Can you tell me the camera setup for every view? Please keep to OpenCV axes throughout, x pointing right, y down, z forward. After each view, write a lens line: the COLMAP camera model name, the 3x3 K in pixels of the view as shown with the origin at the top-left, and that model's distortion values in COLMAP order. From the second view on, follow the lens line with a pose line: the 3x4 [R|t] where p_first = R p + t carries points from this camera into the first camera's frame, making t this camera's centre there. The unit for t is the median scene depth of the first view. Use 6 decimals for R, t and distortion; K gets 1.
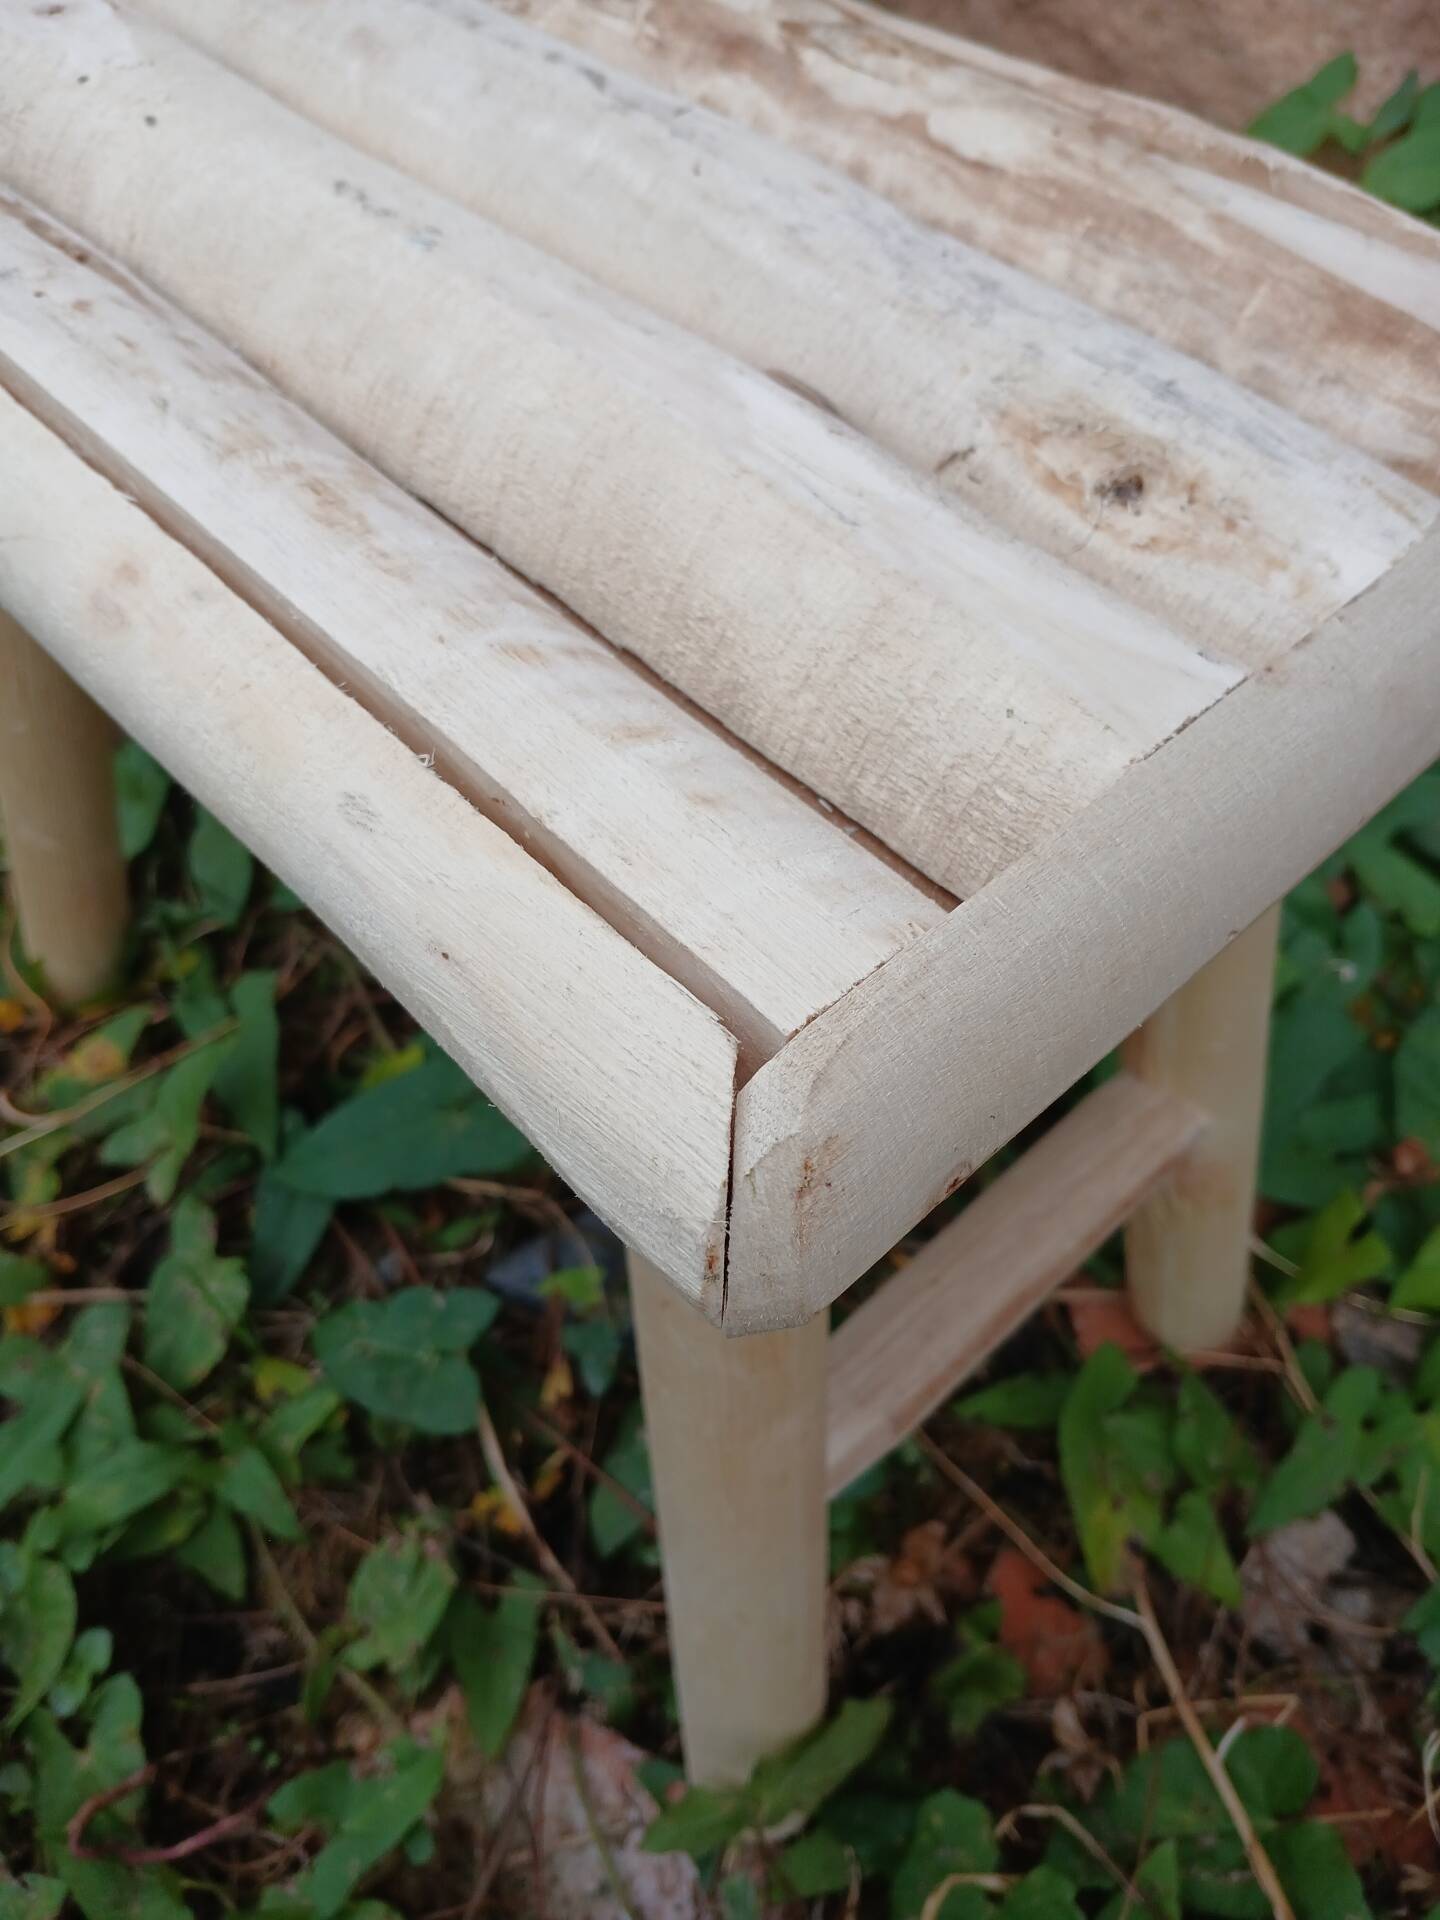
lens RADIAL K [[1533.5, 0, 704.1], [0, 1533.5, 960.5], [0, 0, 1]] dist [-0.016551, -0.057314]
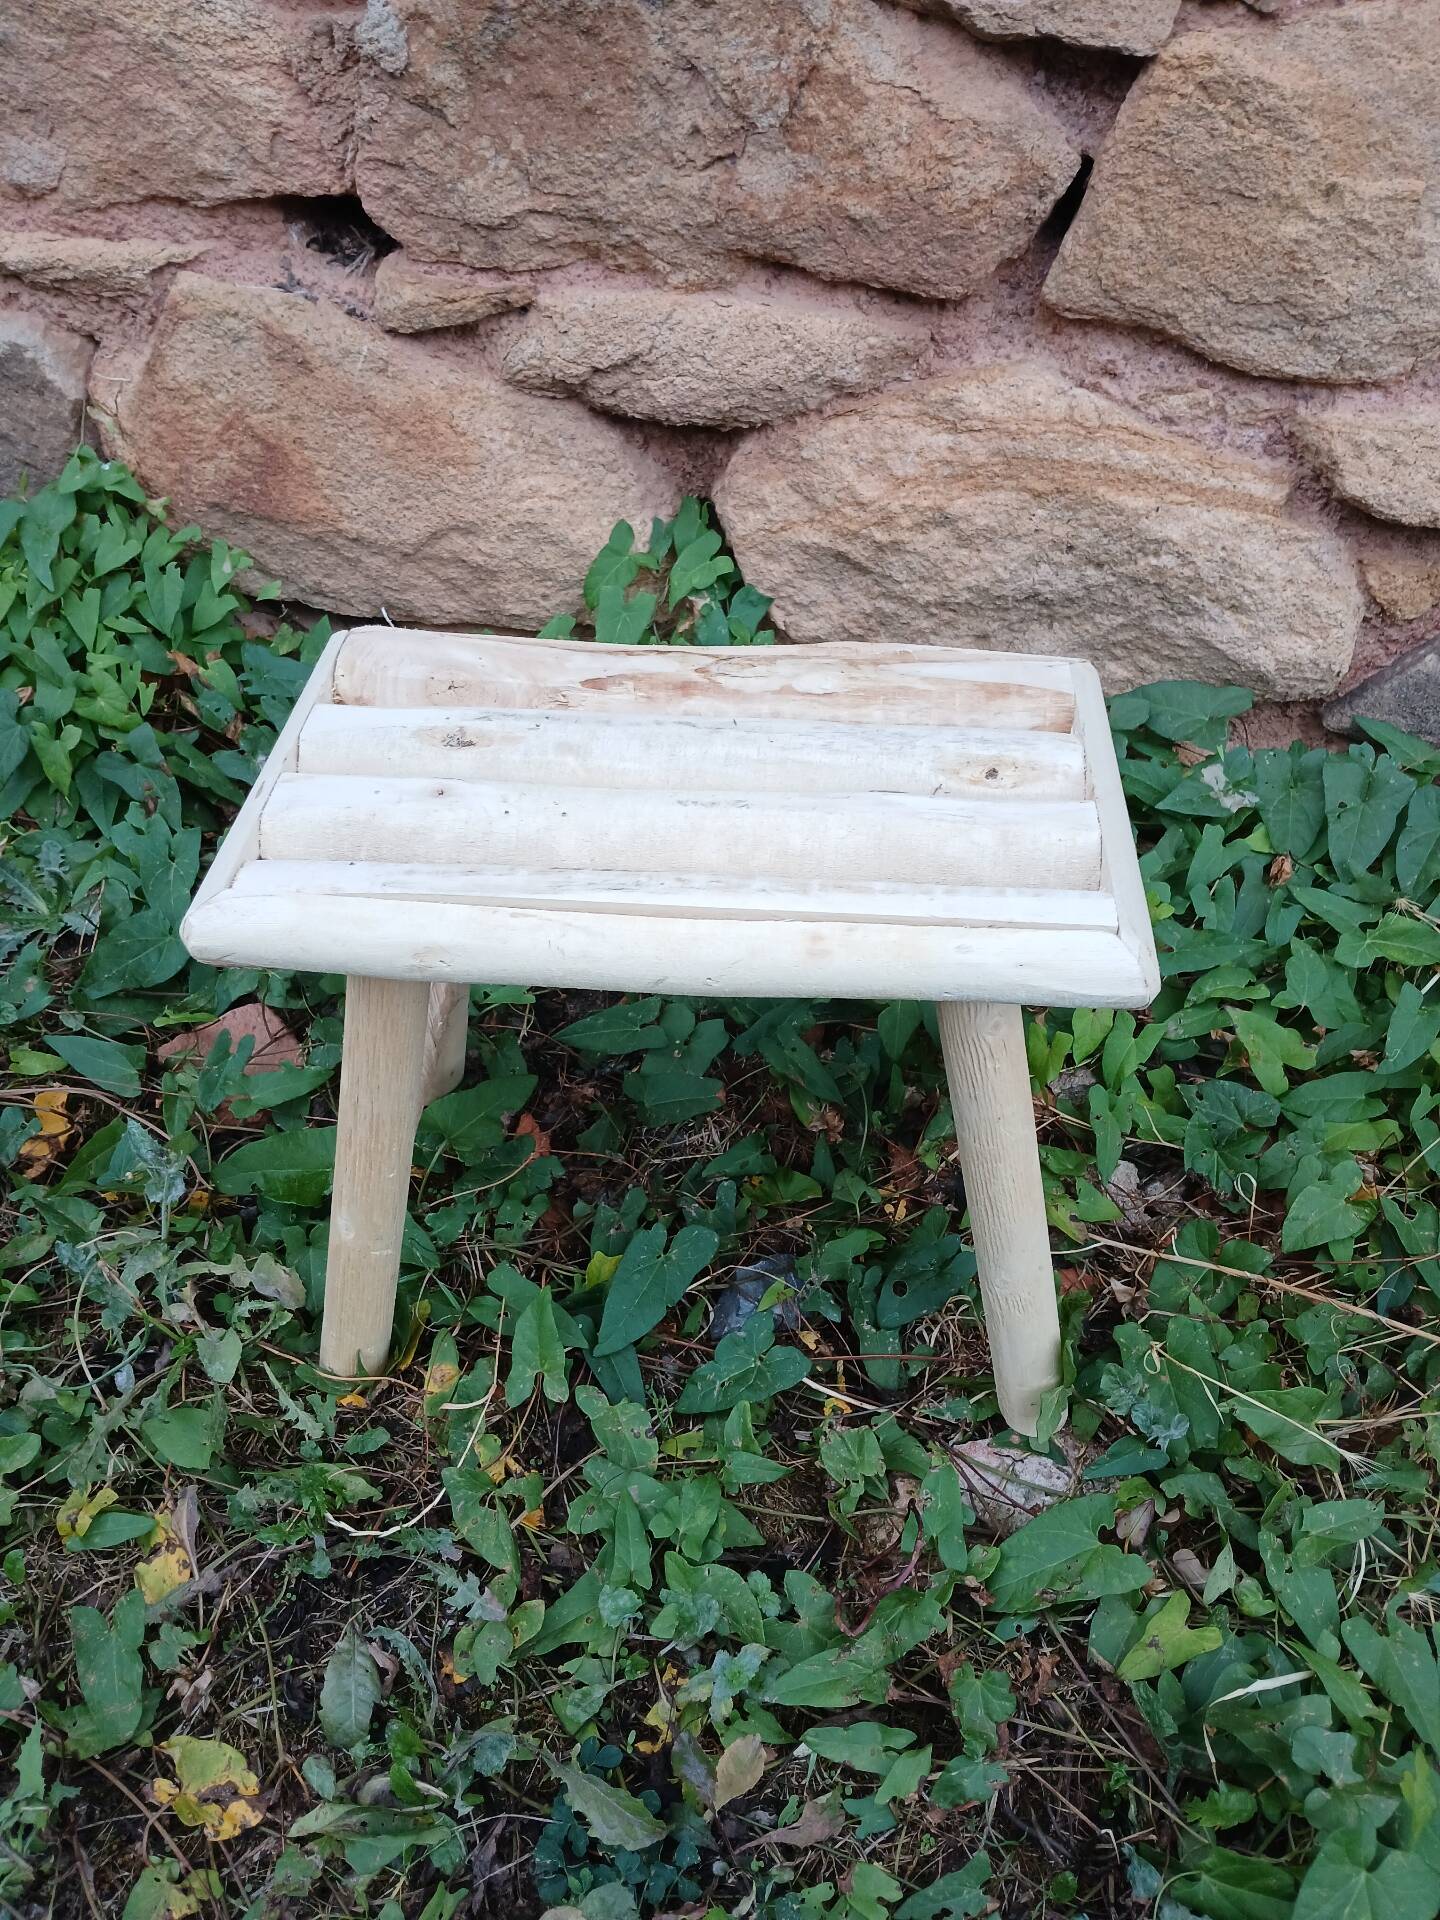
lens RADIAL K [[1496.8, 0, 723.9], [0, 1496.8, 970.6], [0, 0, 1]] dist [0.001543, -0.071837]
pose [[0.732043, -0.473513, 0.489794, -0.940088], [0.549338, 0.835494, -0.013316, -0.128486], [-0.402914, 0.278810, 0.871737, -0.676502]]
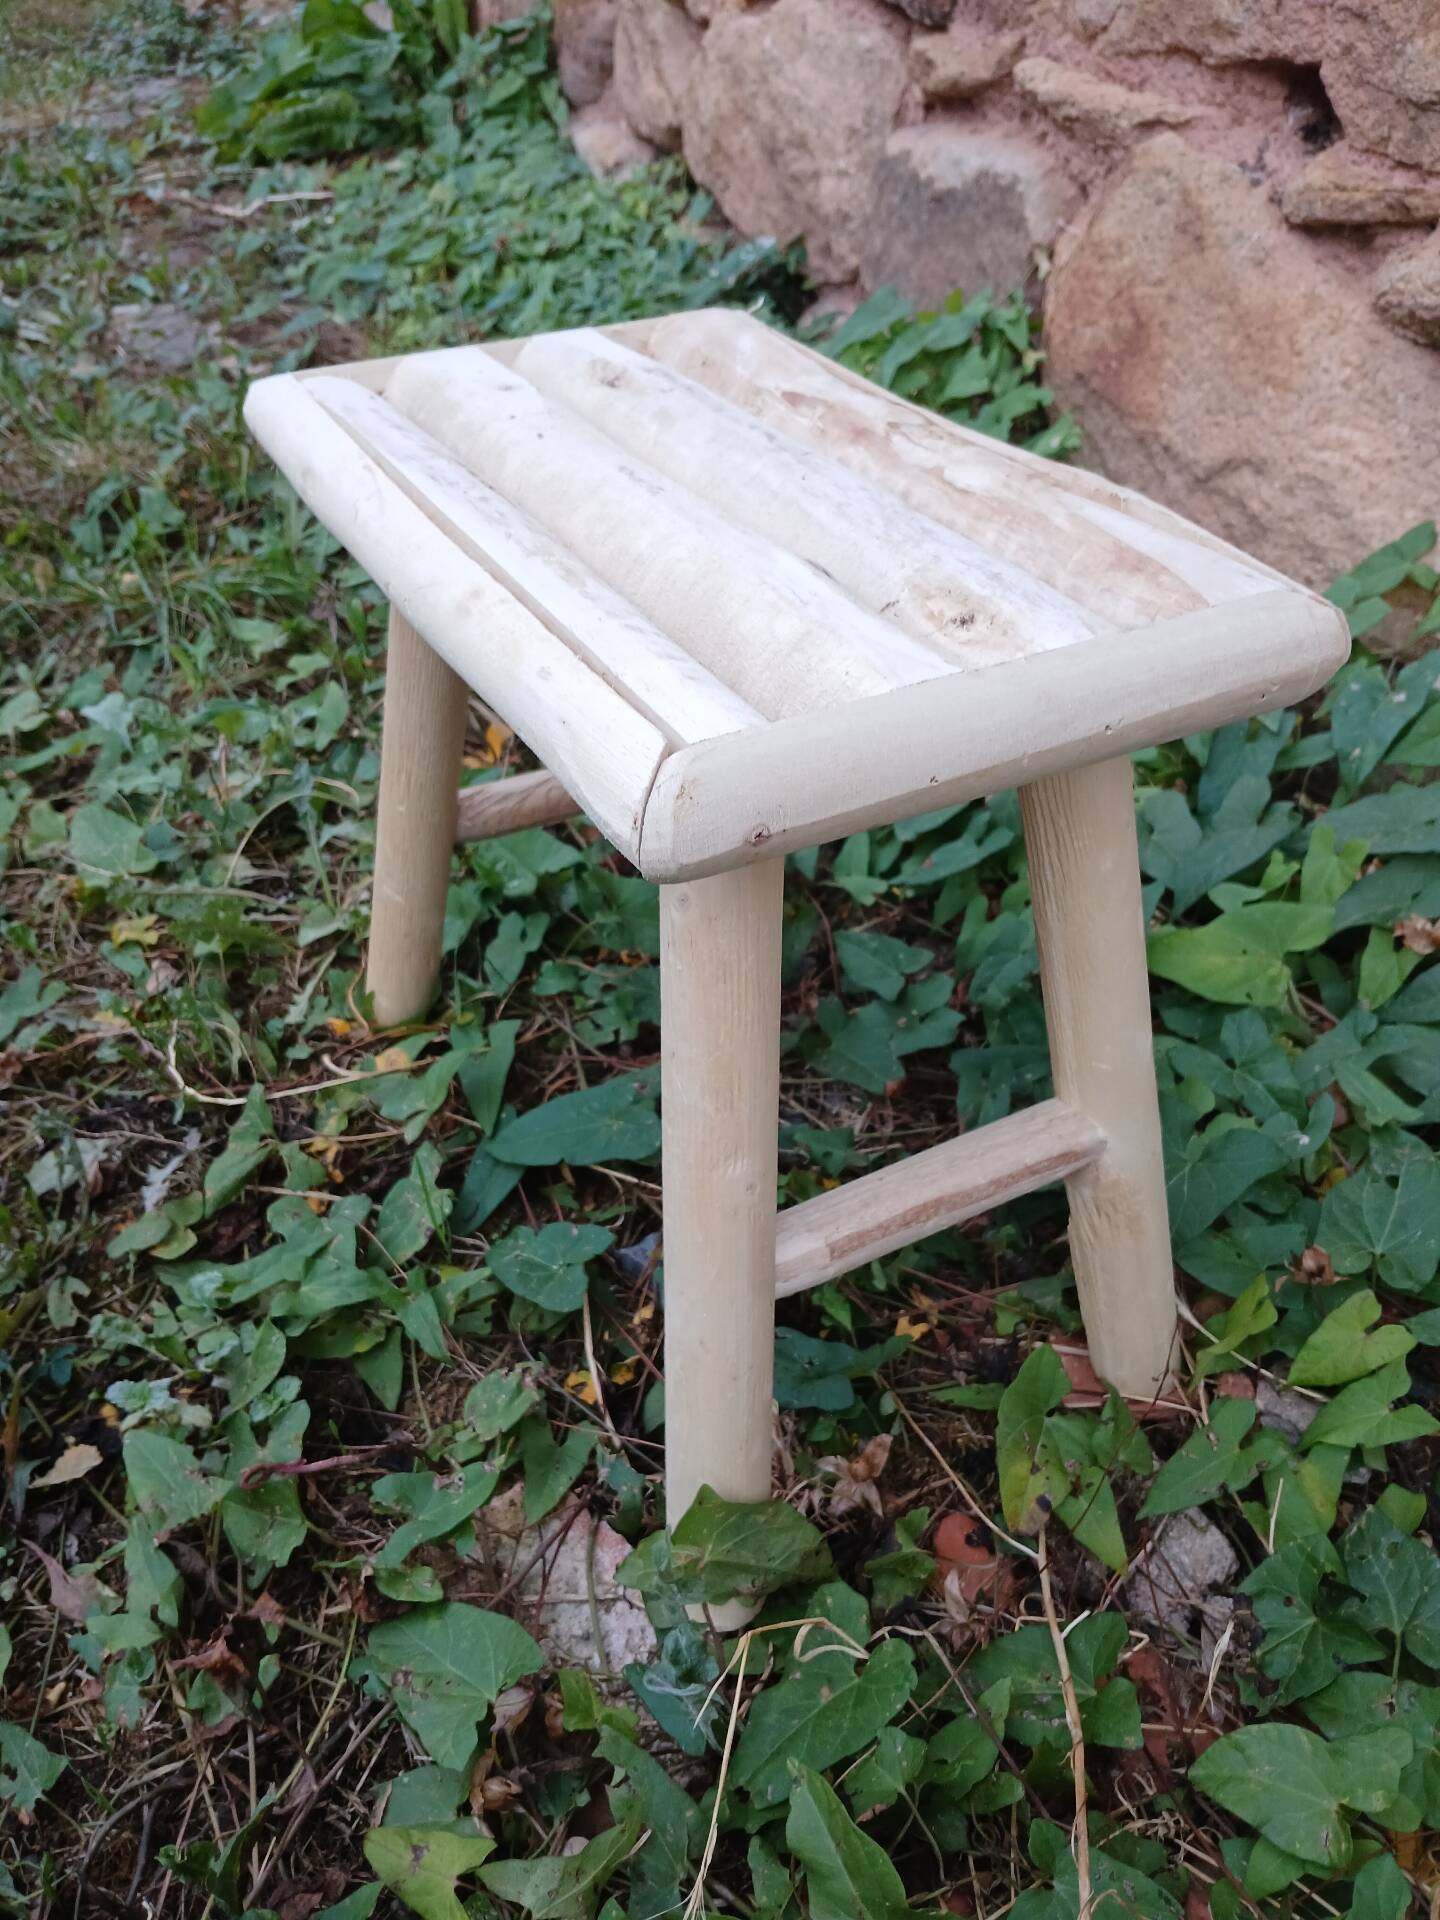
lens RADIAL K [[1496.8, 0, 708.5], [0, 1496.8, 963.3], [0, 0, 1]] dist [0.001543, -0.071837]
pose [[0.966824, 0.141295, -0.212808, 0.231127], [-0.193286, 0.949329, -0.247819, 0.347611], [0.167010, 0.280730, 0.945145, -0.397559]]
